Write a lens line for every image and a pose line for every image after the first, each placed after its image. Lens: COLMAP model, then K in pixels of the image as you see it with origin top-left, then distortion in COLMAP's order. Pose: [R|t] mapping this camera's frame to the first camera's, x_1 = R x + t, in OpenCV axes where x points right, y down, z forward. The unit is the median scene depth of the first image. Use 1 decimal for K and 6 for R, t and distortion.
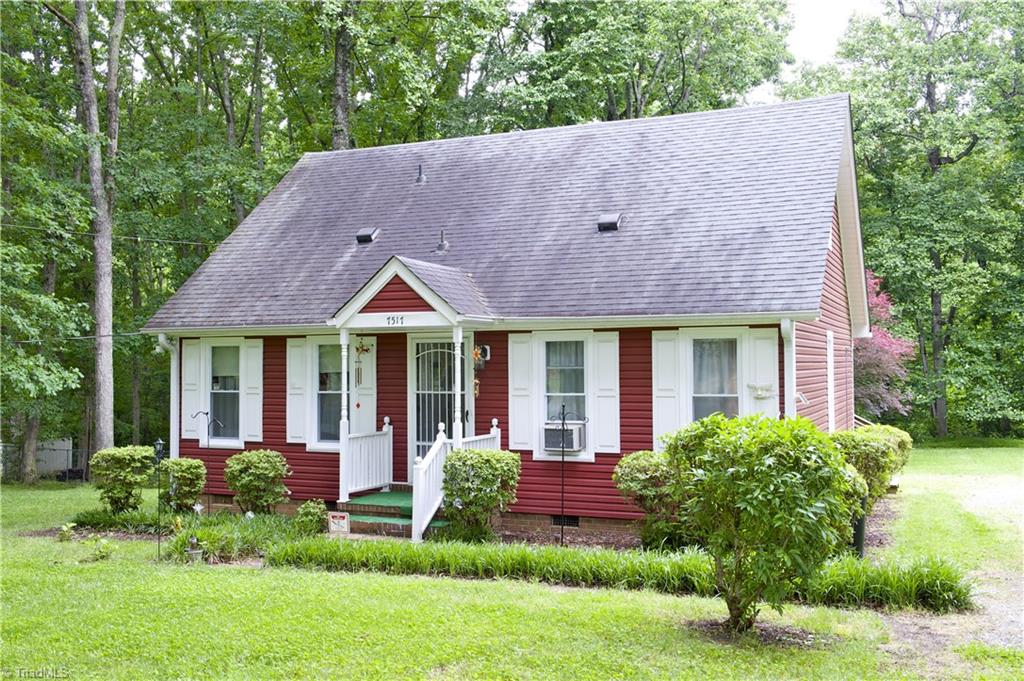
lens RADIAL K [[994.5, 0, 510.0], [0, 994.5, 340.3], [0, 0, 1]] dist [0.037484, 0.000000]
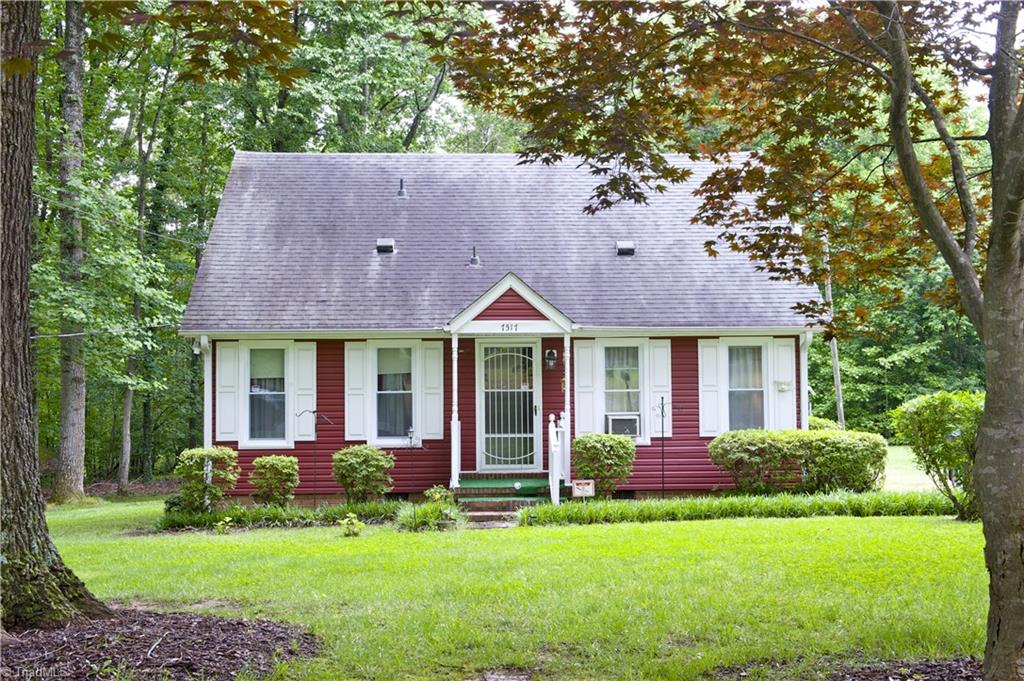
lens RADIAL K [[1179.3, 0, 512.0], [0, 1179.3, 343.4], [0, 0, 1]] dist [0.005149, 0.000000]
pose [[0.894554, 0.011261, 0.446819, -0.703813], [-0.007745, 0.999923, -0.009696, 0.011865], [-0.446893, 0.005213, 0.894572, -0.223898]]
